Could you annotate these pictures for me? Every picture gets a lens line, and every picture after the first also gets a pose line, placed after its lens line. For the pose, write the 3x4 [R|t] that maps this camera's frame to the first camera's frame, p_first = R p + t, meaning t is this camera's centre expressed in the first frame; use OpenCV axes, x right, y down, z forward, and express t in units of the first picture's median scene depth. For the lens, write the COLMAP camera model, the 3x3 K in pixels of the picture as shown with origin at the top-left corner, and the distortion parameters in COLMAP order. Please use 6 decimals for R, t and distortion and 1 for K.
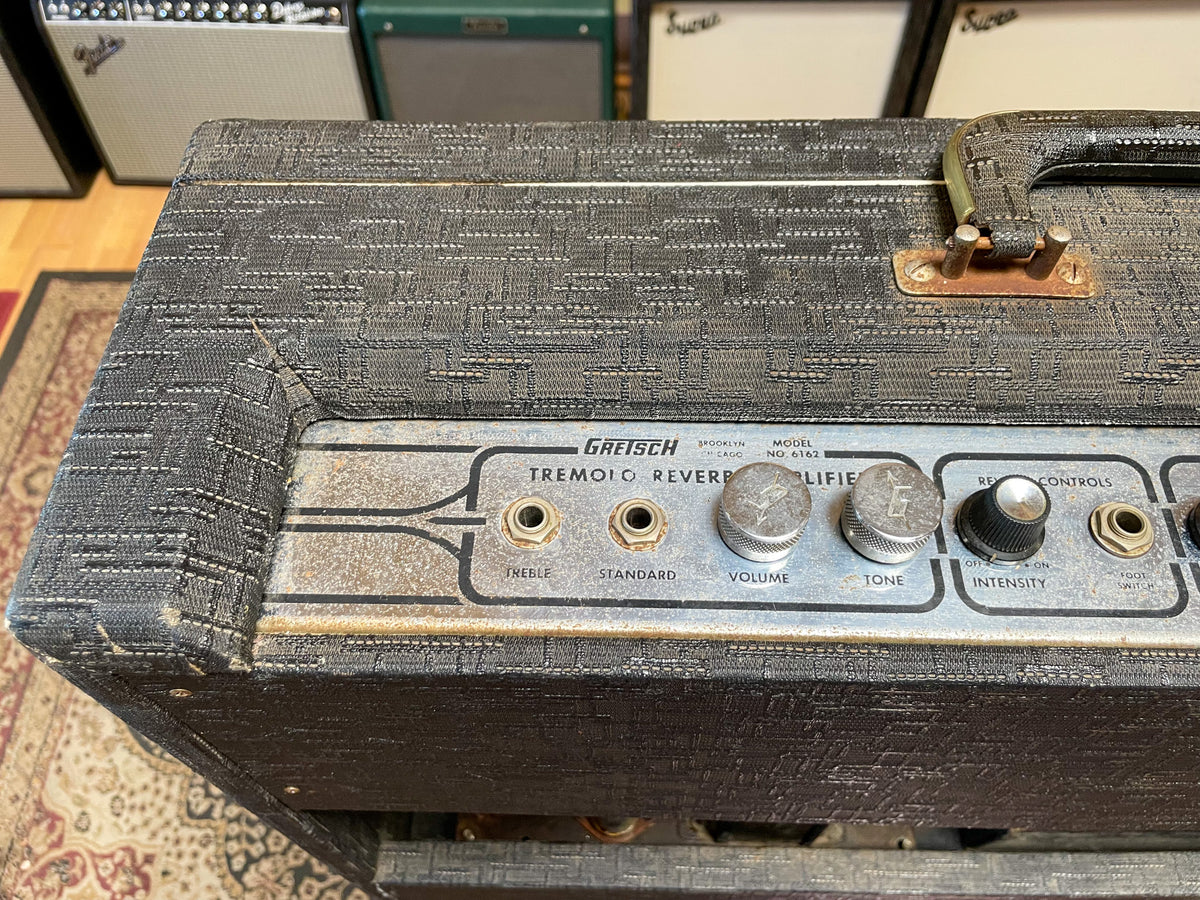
lens RADIAL K [[914.5, 0, 594.1], [0, 914.5, 448.3], [0, 0, 1]] dist [0.069393, -0.104946]
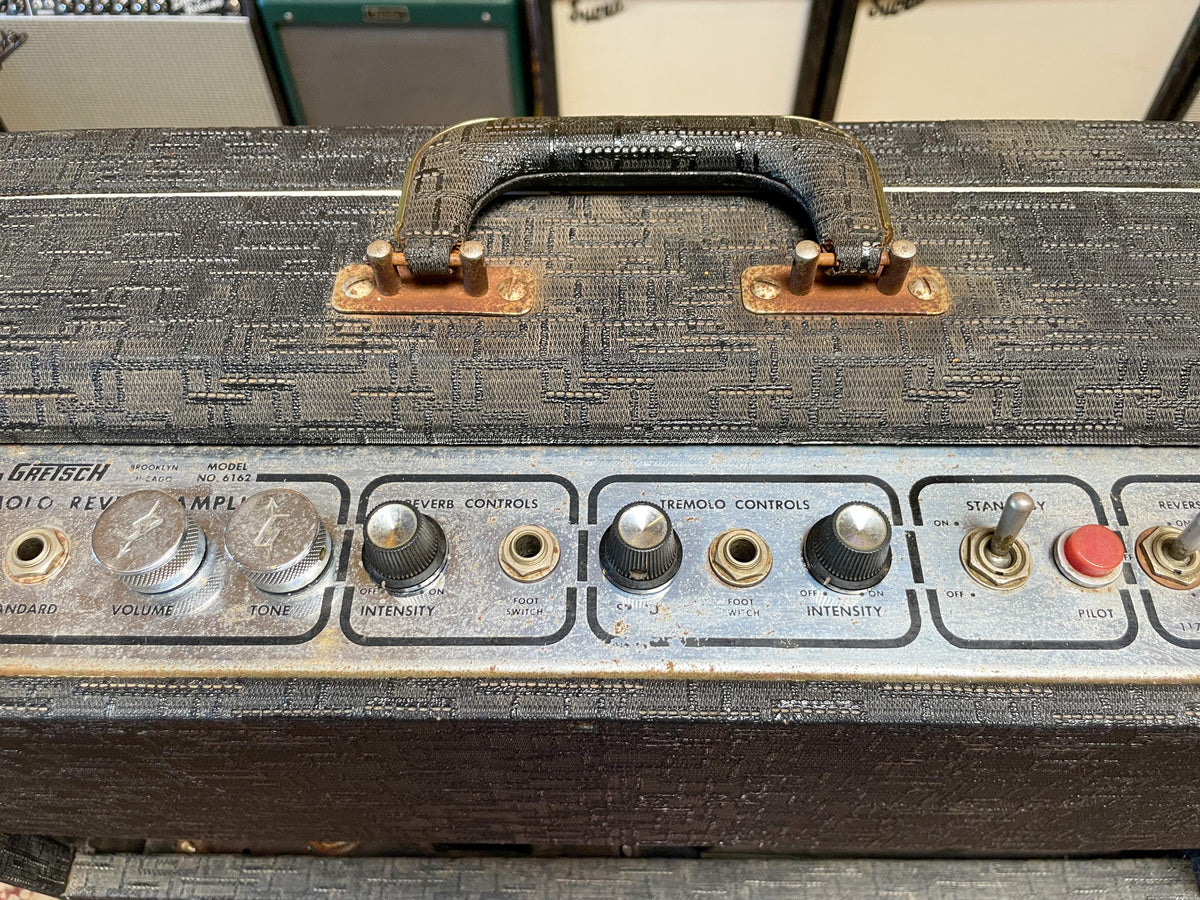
lens RADIAL K [[914.5, 0, 594.3], [0, 914.5, 448.5], [0, 0, 1]] dist [0.069393, -0.104946]
pose [[0.999925, -0.011227, 0.004951, 0.334110], [0.011156, 0.999838, 0.014134, -0.018871], [-0.005109, -0.014078, 0.999888, 0.016511]]
